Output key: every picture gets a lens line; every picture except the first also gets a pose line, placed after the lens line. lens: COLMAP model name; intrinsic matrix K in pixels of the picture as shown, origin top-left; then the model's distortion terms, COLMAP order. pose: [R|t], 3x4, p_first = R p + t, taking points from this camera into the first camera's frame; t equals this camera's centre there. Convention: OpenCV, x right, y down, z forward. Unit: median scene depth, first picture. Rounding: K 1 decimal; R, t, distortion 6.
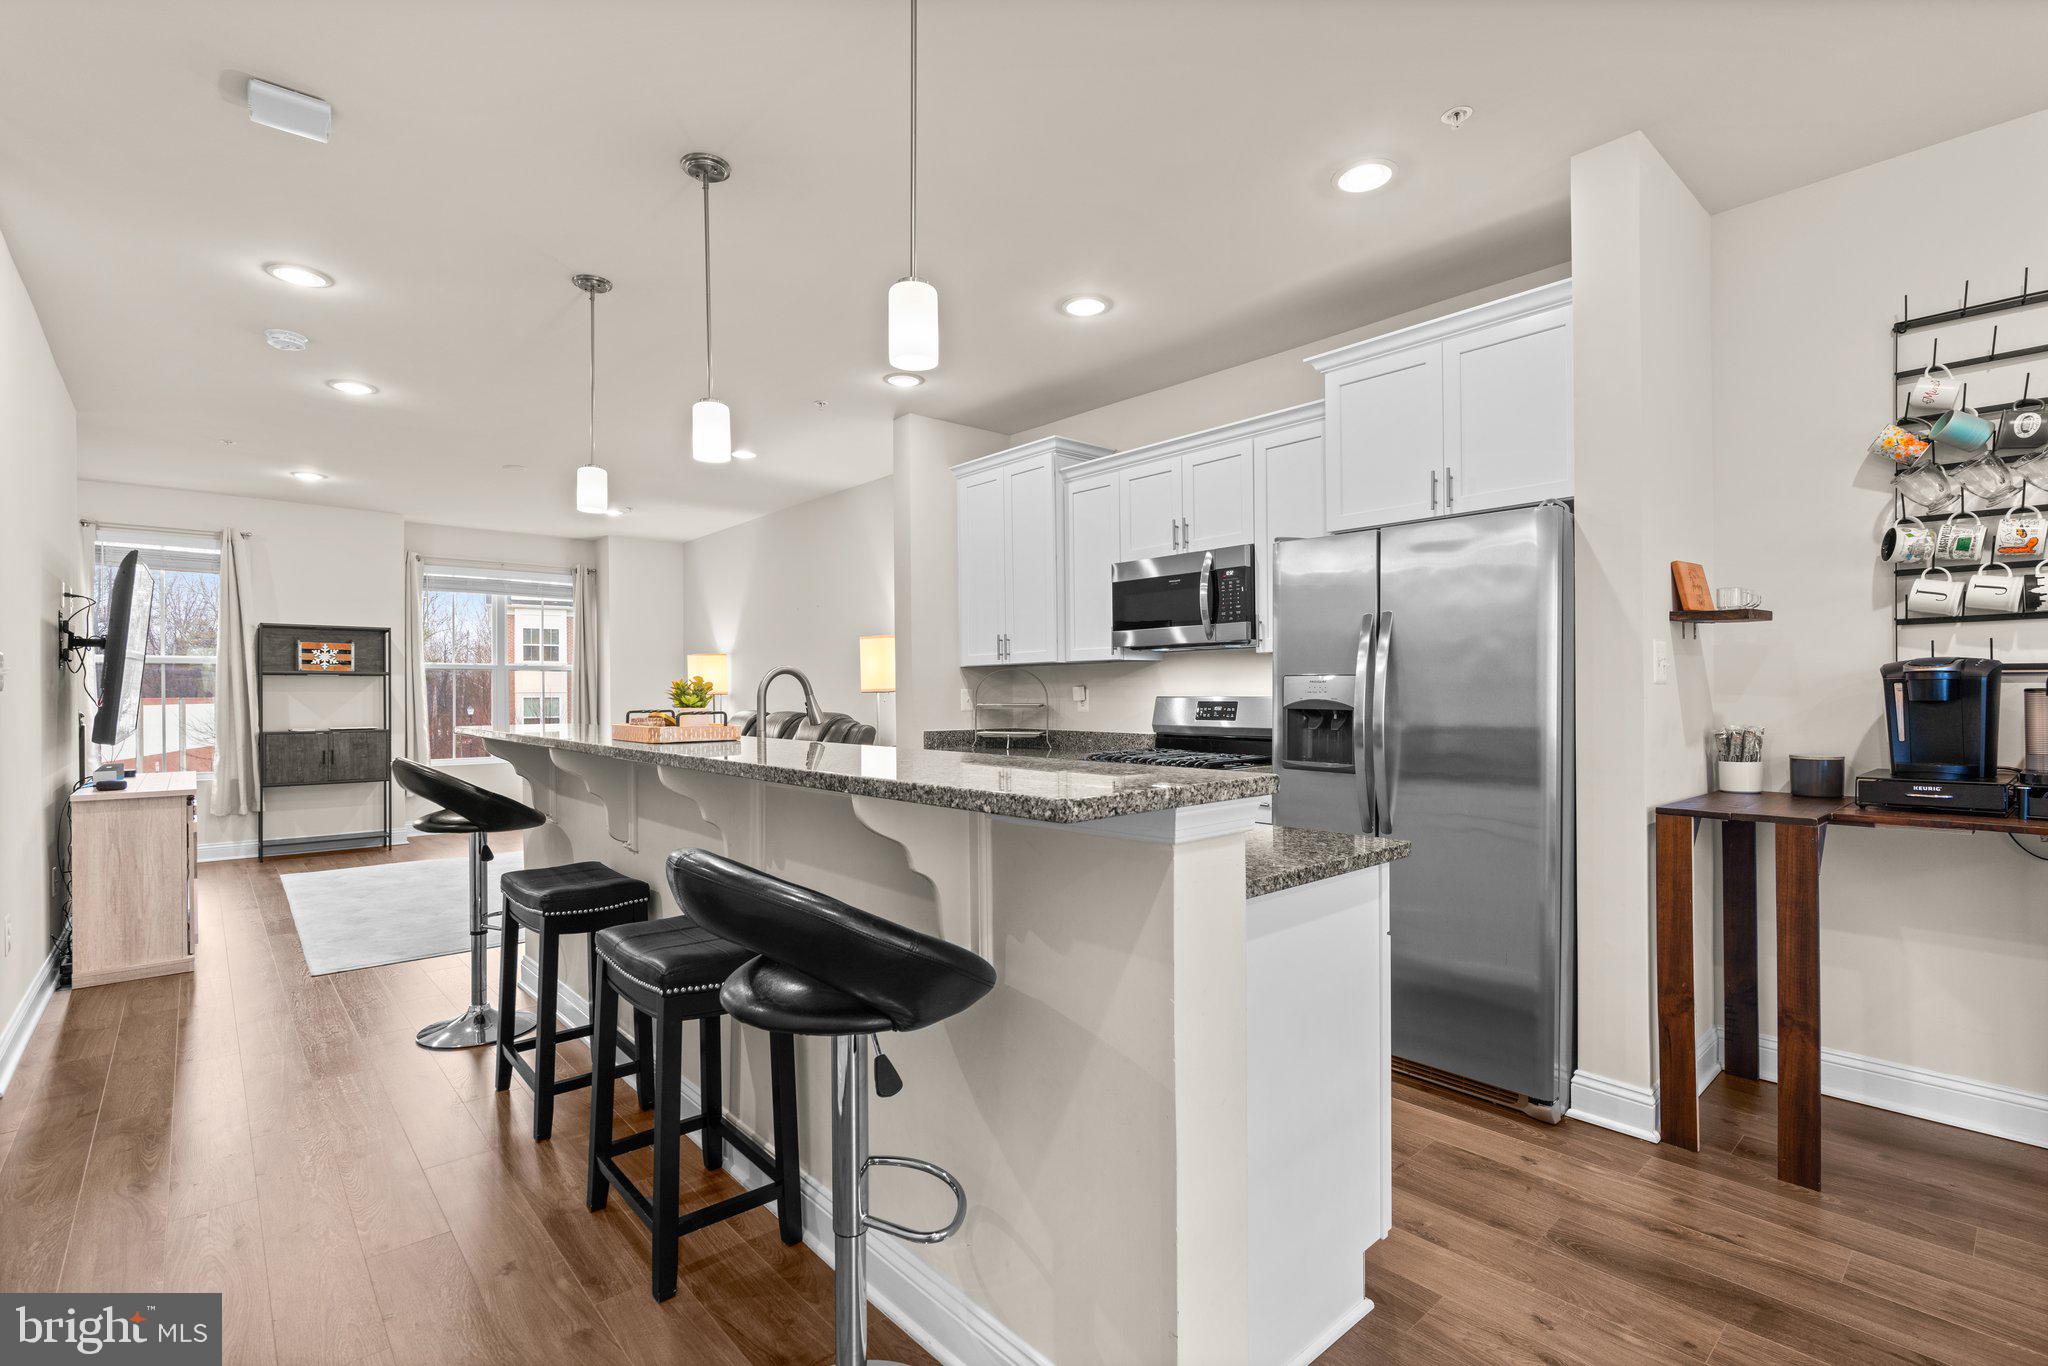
lens RADIAL K [[925.5, 0, 1015.8], [0, 925.5, 697.0], [0, 0, 1]] dist [-0.014204, 0.006763]
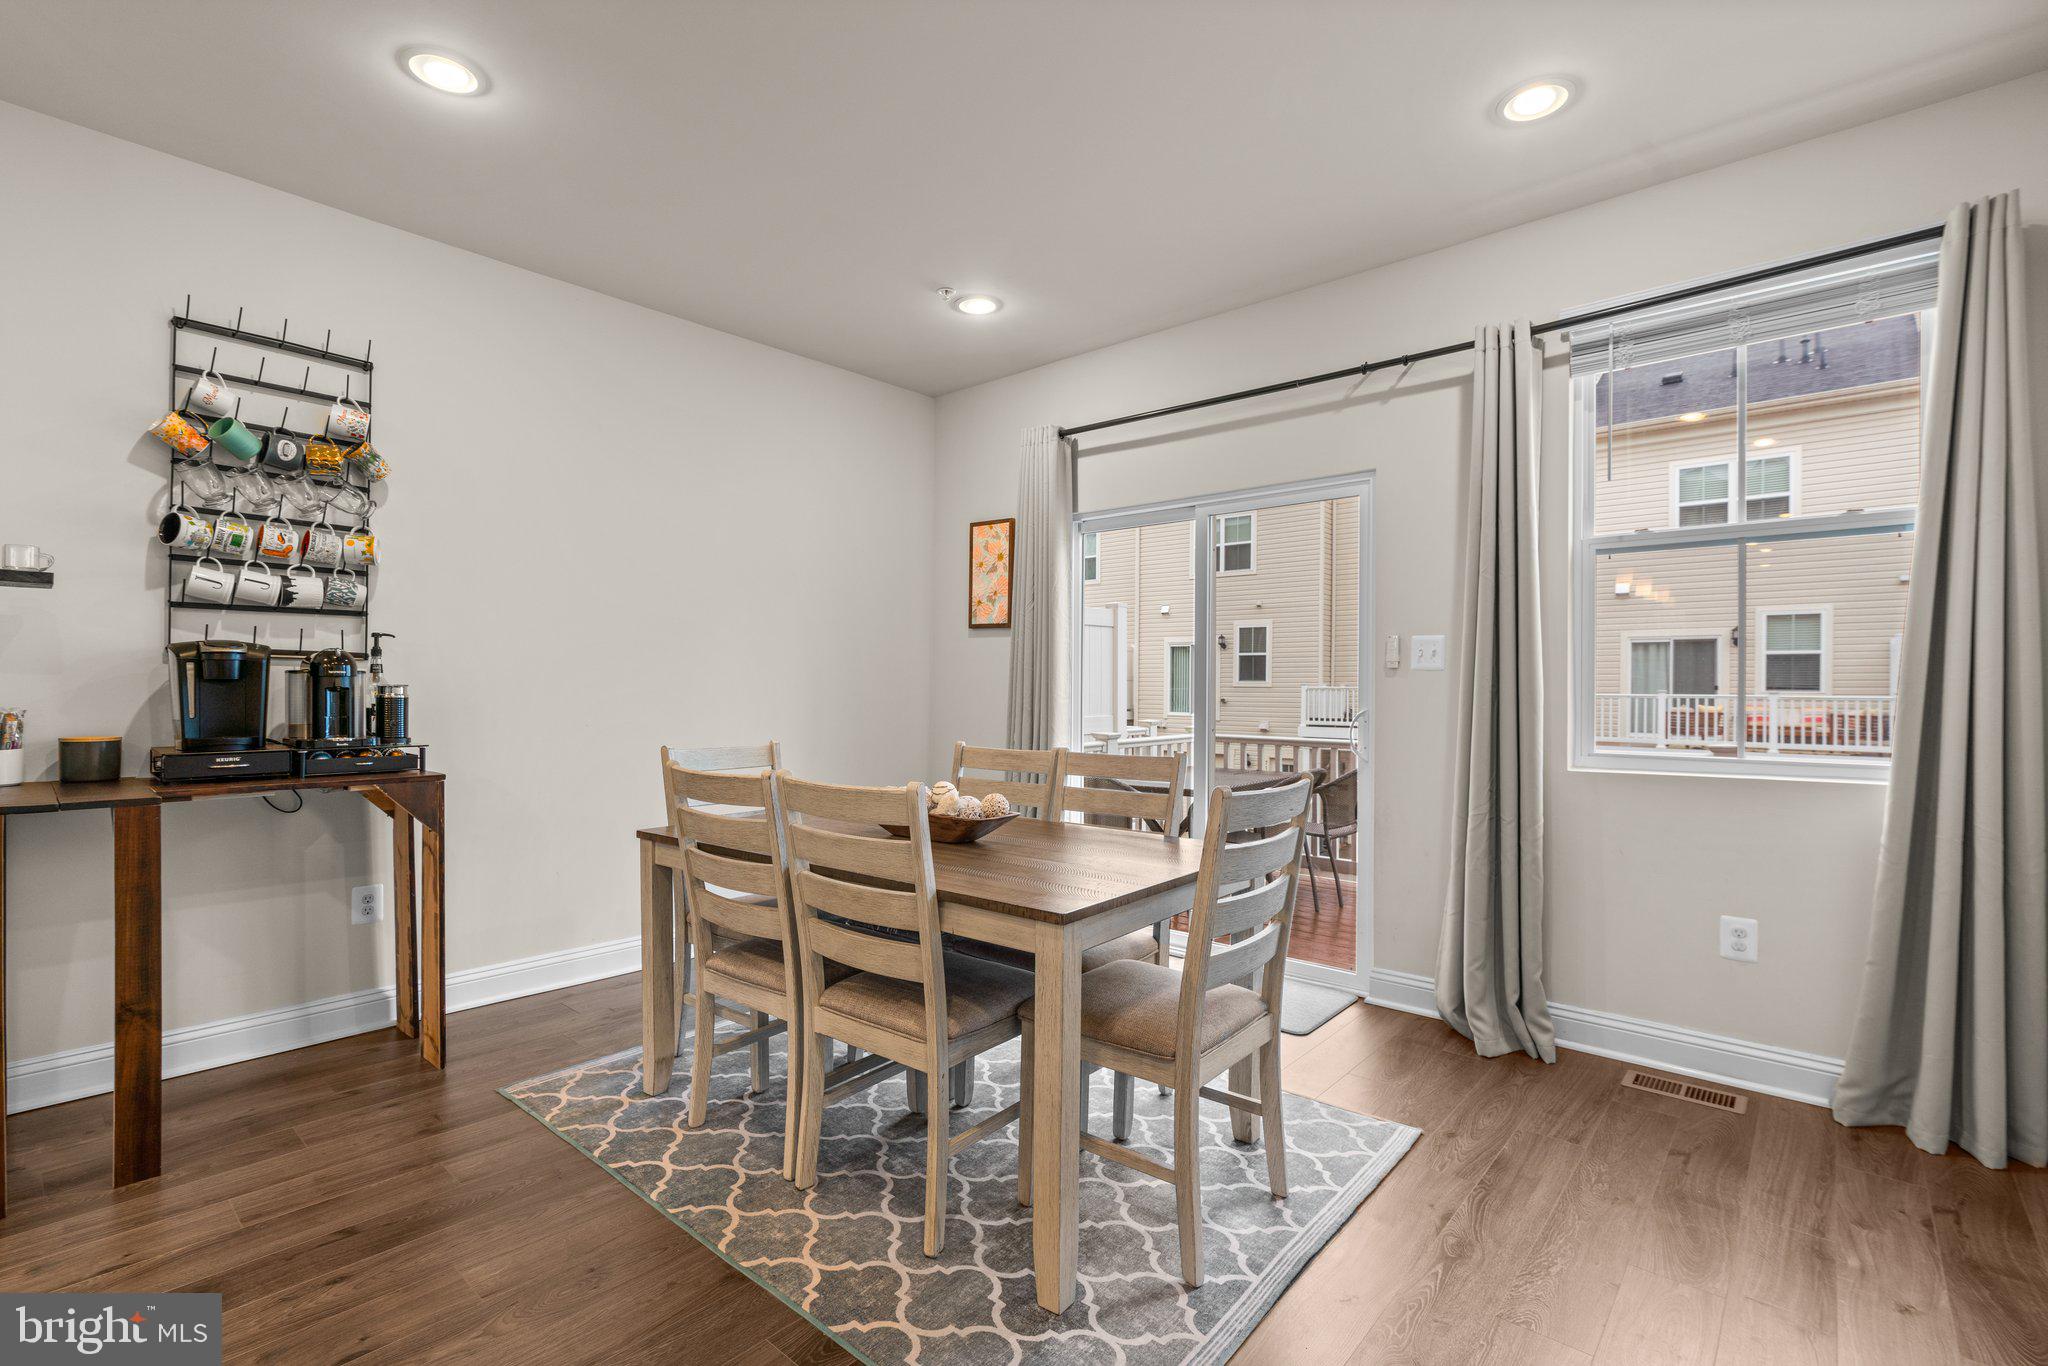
lens RADIAL K [[925.5, 0, 1010.4], [0, 925.5, 689.5], [0, 0, 1]] dist [-0.014204, 0.006763]
pose [[-0.112144, 0.004657, 0.993681, -0.156323], [-0.001122, 0.999988, -0.004813, 0.016338], [-0.993691, -0.001654, -0.112137, 0.155776]]
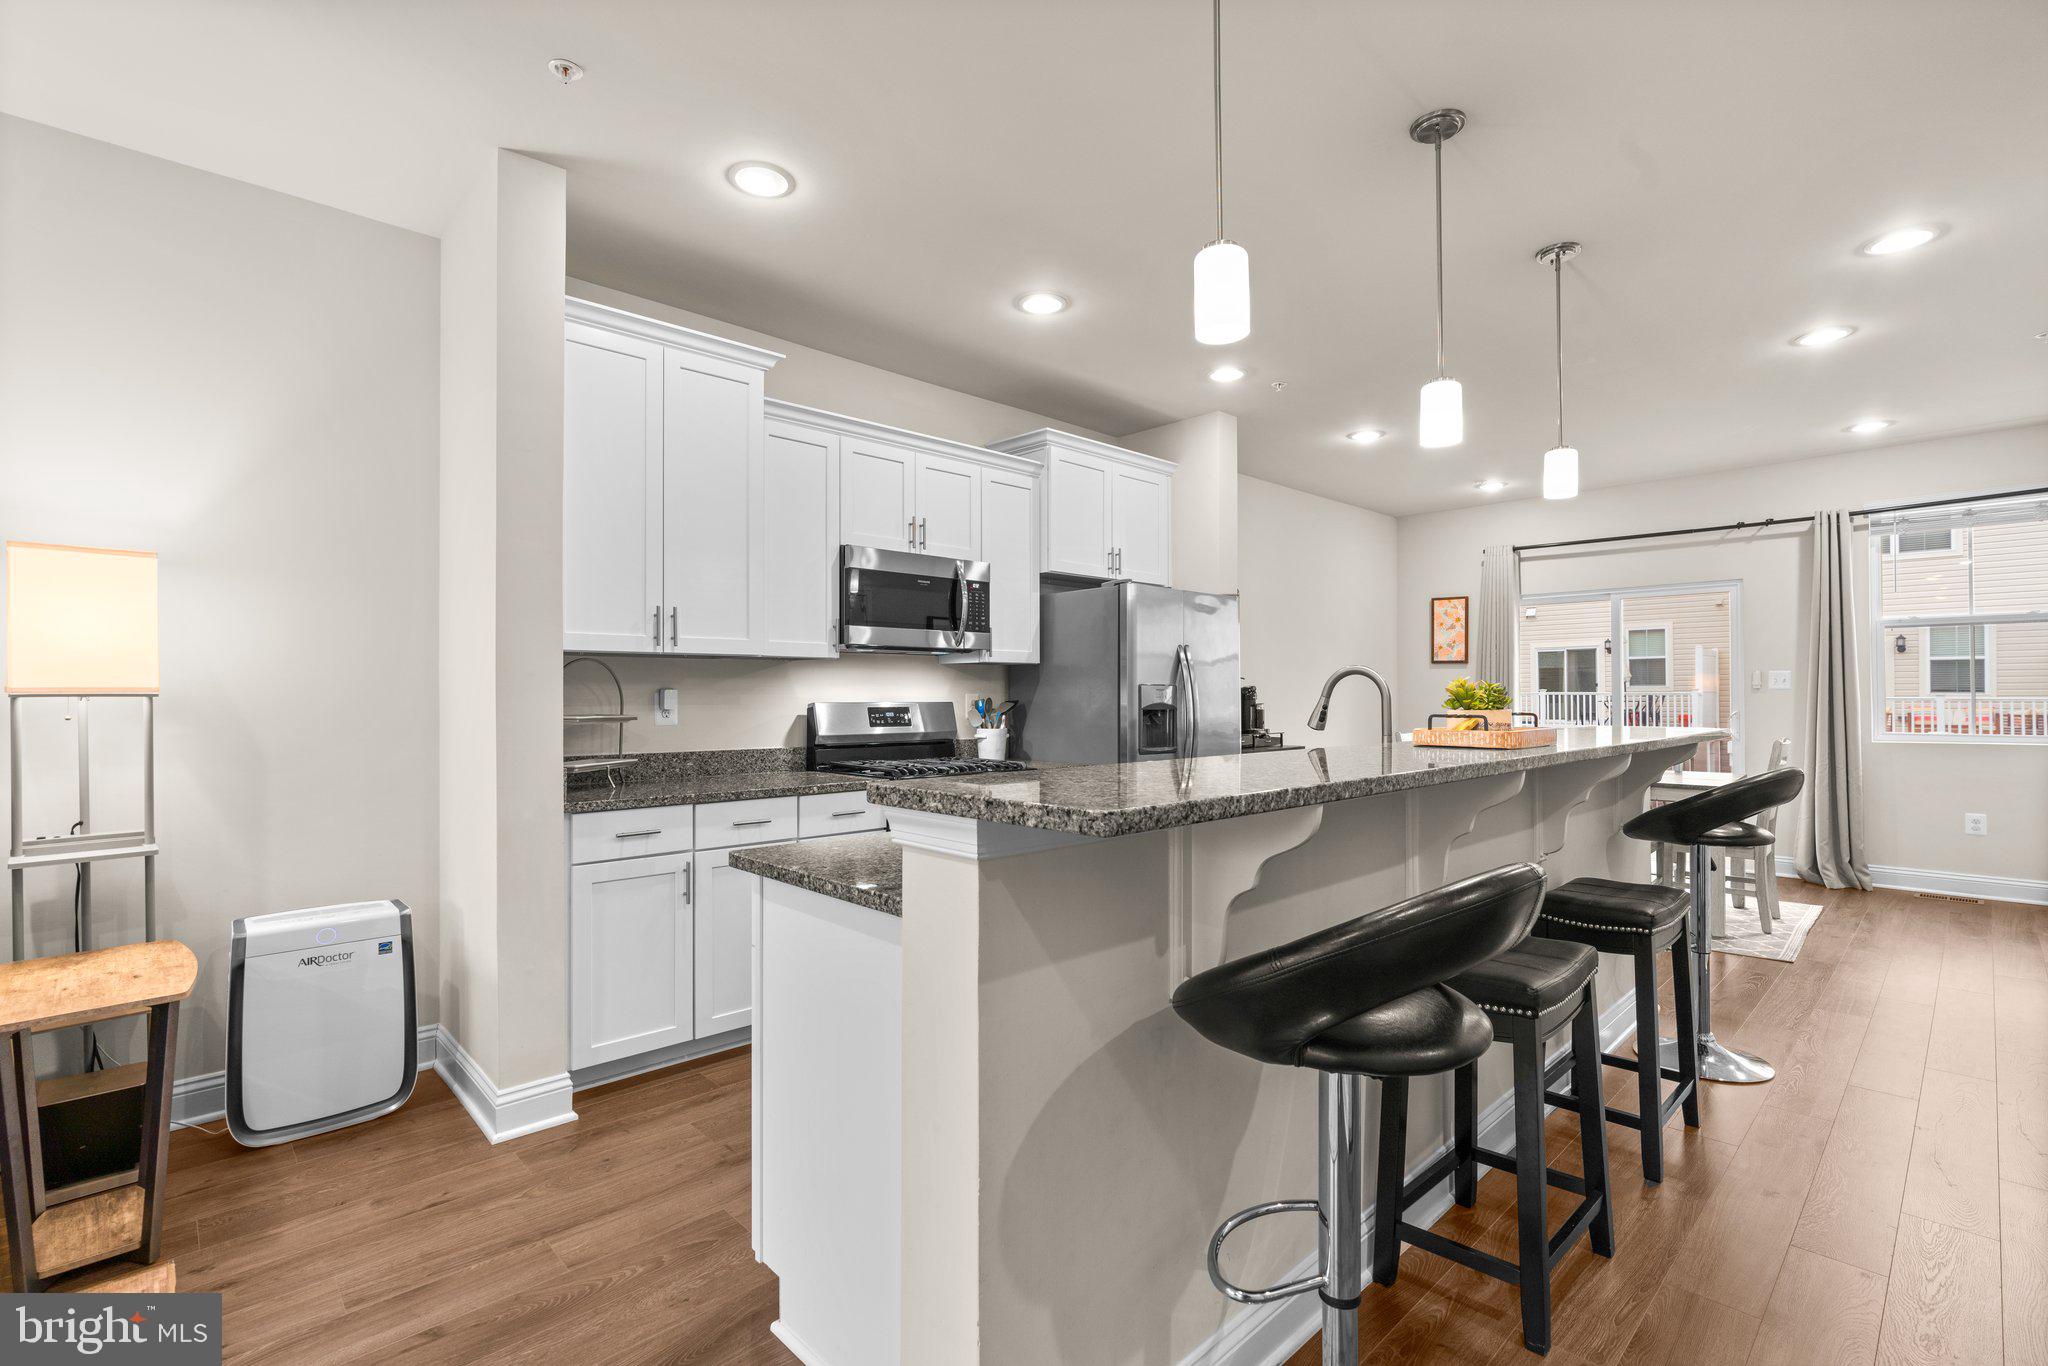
lens RADIAL K [[925.5, 0, 1018.5], [0, 925.5, 688.2], [0, 0, 1]] dist [-0.014204, 0.006763]
pose [[-0.030690, 0.014584, 0.999423, -1.112576], [0.007554, 0.999868, -0.014358, -0.000176], [-0.999500, 0.007109, -0.030796, 1.305910]]
